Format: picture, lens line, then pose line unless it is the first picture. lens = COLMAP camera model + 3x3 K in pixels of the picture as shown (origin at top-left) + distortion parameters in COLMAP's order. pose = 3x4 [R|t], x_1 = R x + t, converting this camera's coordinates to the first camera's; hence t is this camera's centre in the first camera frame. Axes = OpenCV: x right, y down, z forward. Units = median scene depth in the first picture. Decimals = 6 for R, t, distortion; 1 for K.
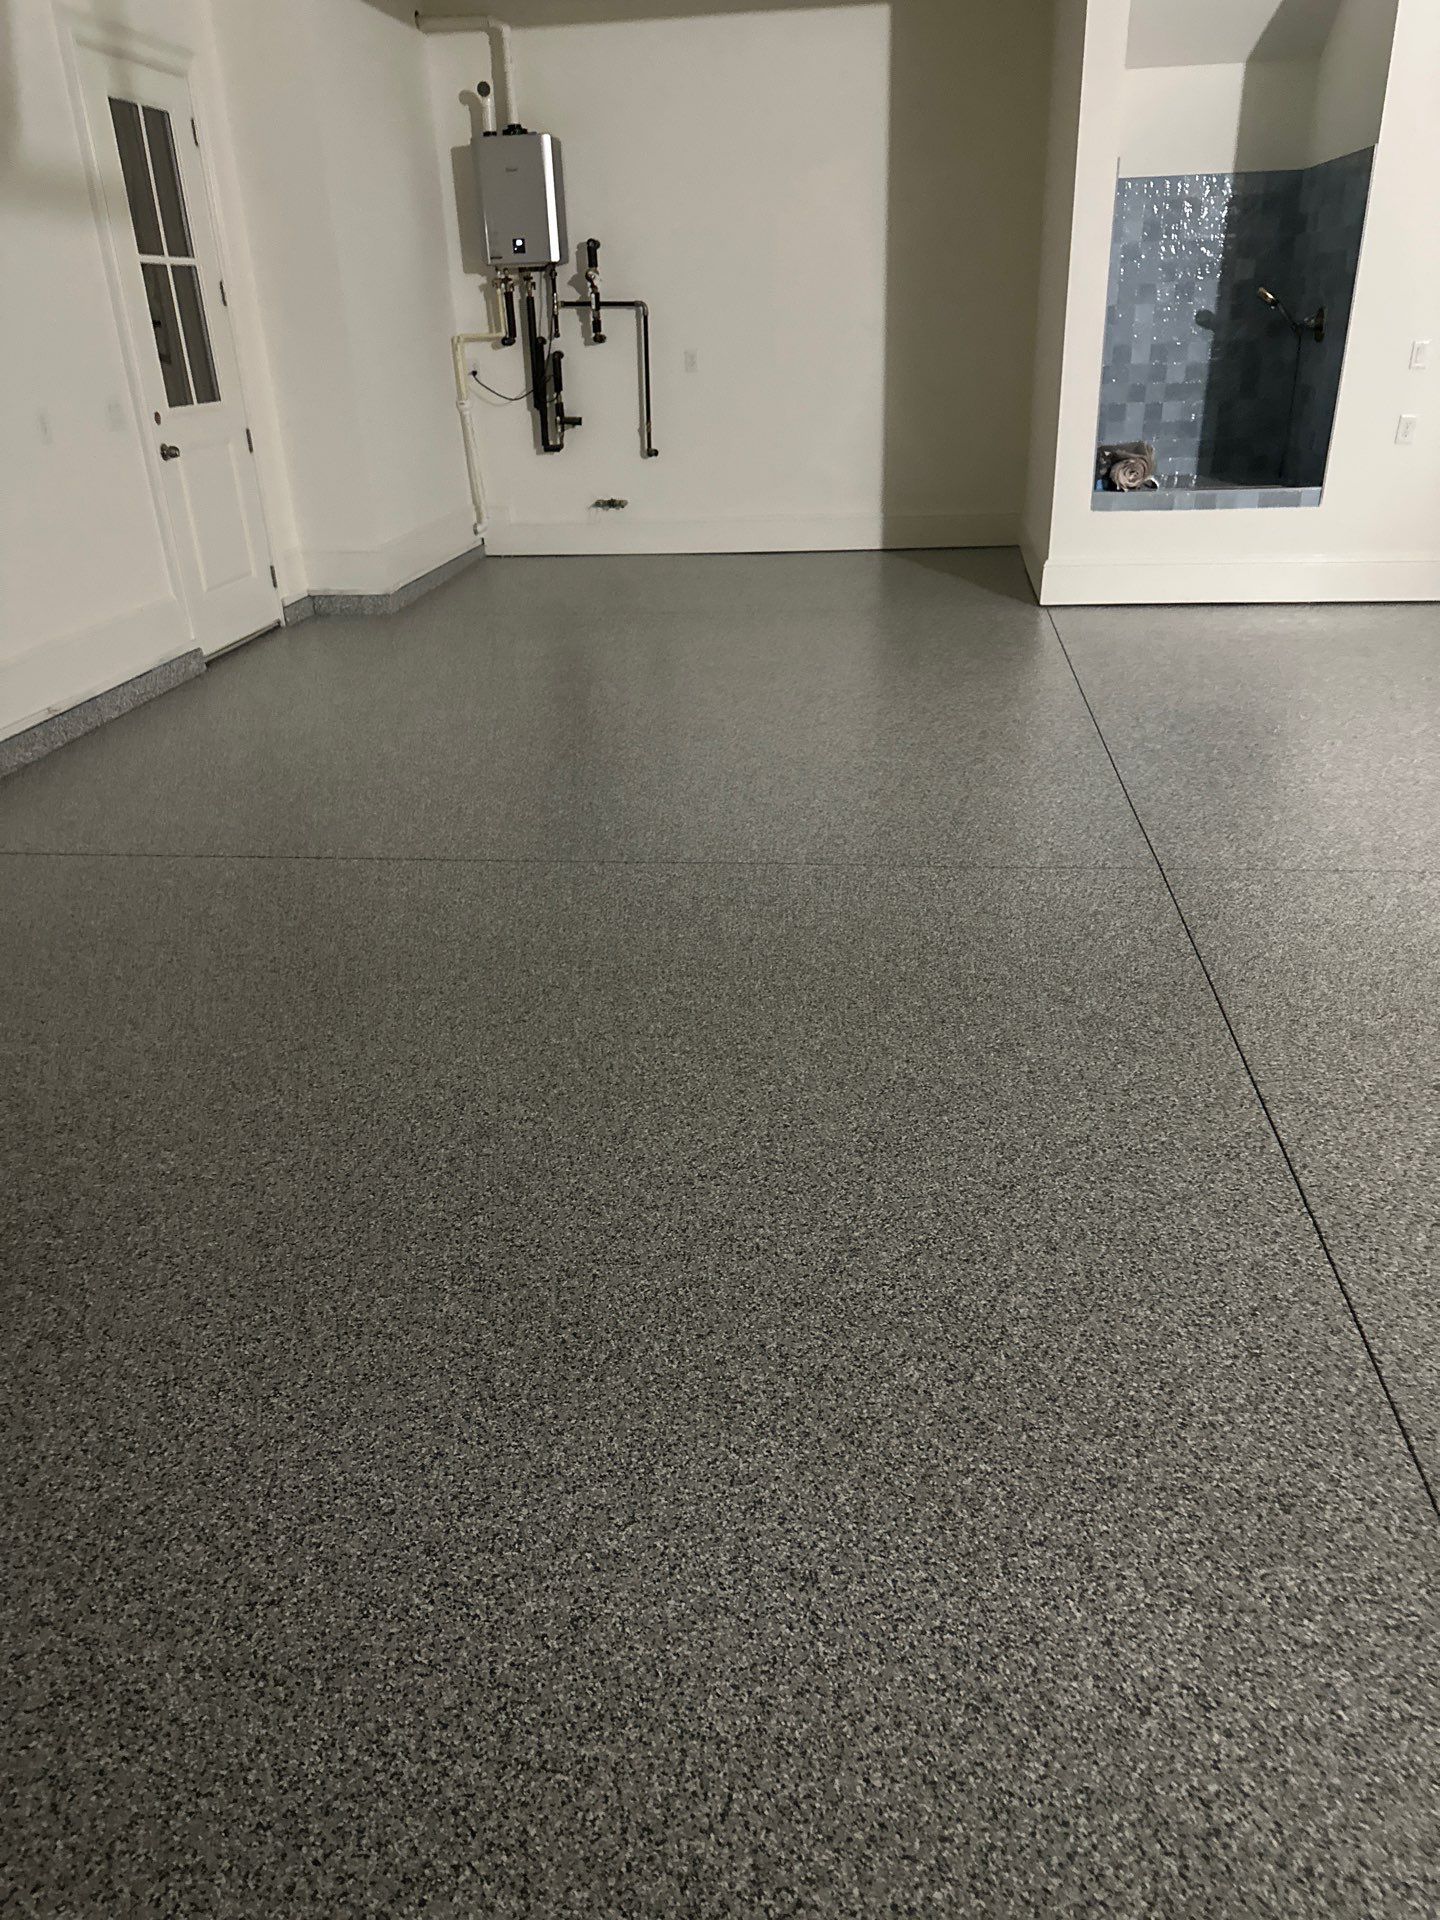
lens RADIAL K [[1318.1, 0, 726.6], [0, 1318.1, 987.1], [0, 0, 1]] dist [0.047193, -0.057343]
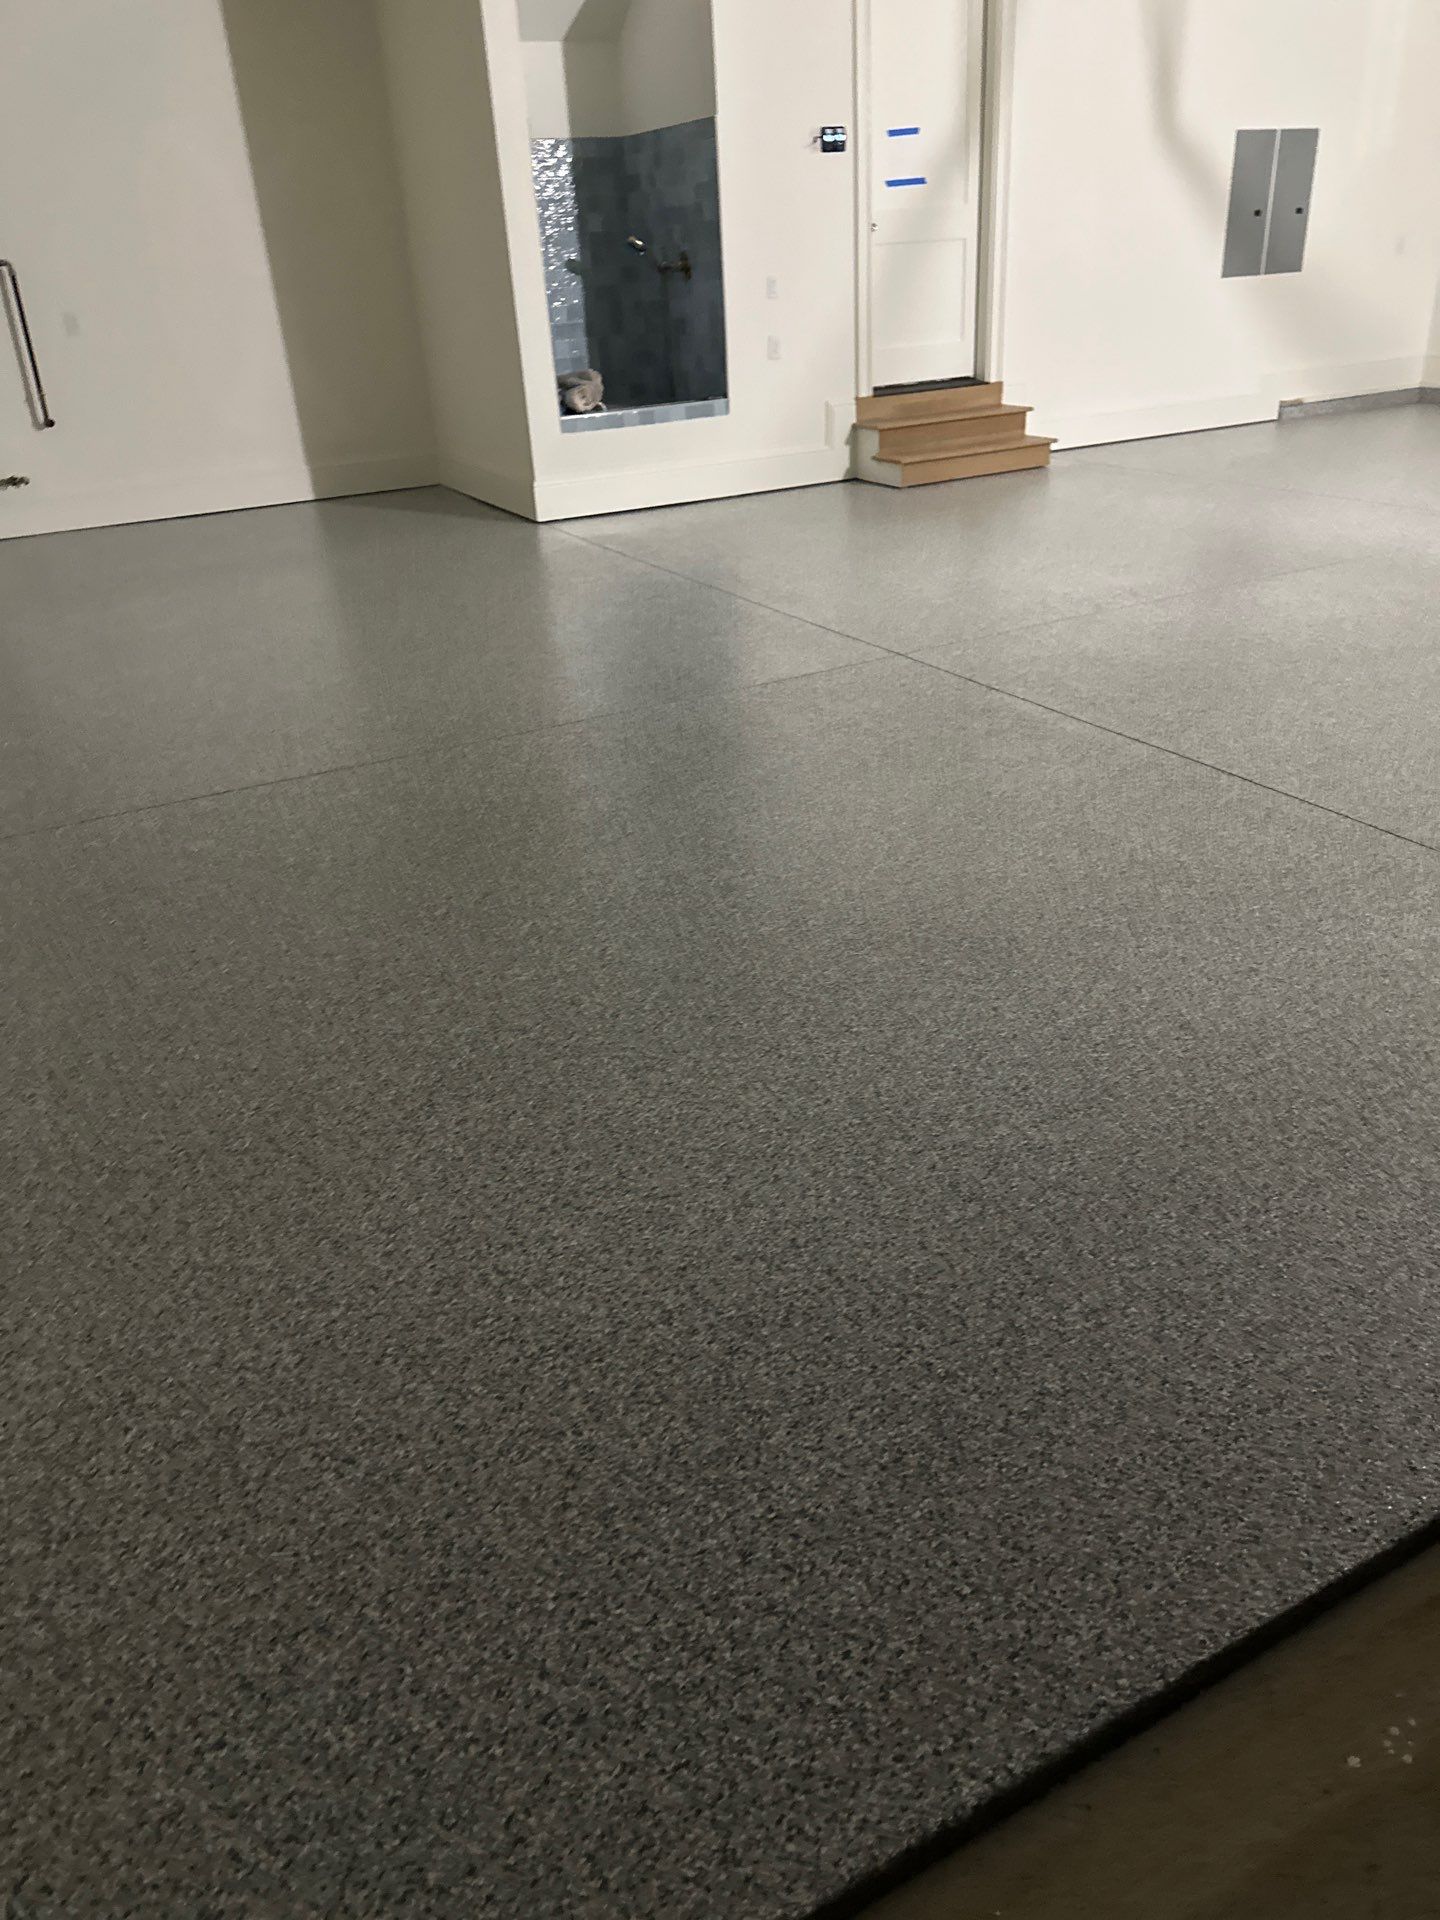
lens RADIAL K [[1318.1, 0, 722.1], [0, 1318.1, 977.2], [0, 0, 1]] dist [0.047193, -0.057343]
pose [[0.818273, -0.284810, 0.499313, -1.237801], [0.282312, 0.955767, 0.082521, 0.130910], [-0.500729, 0.073437, 0.862483, -0.077086]]
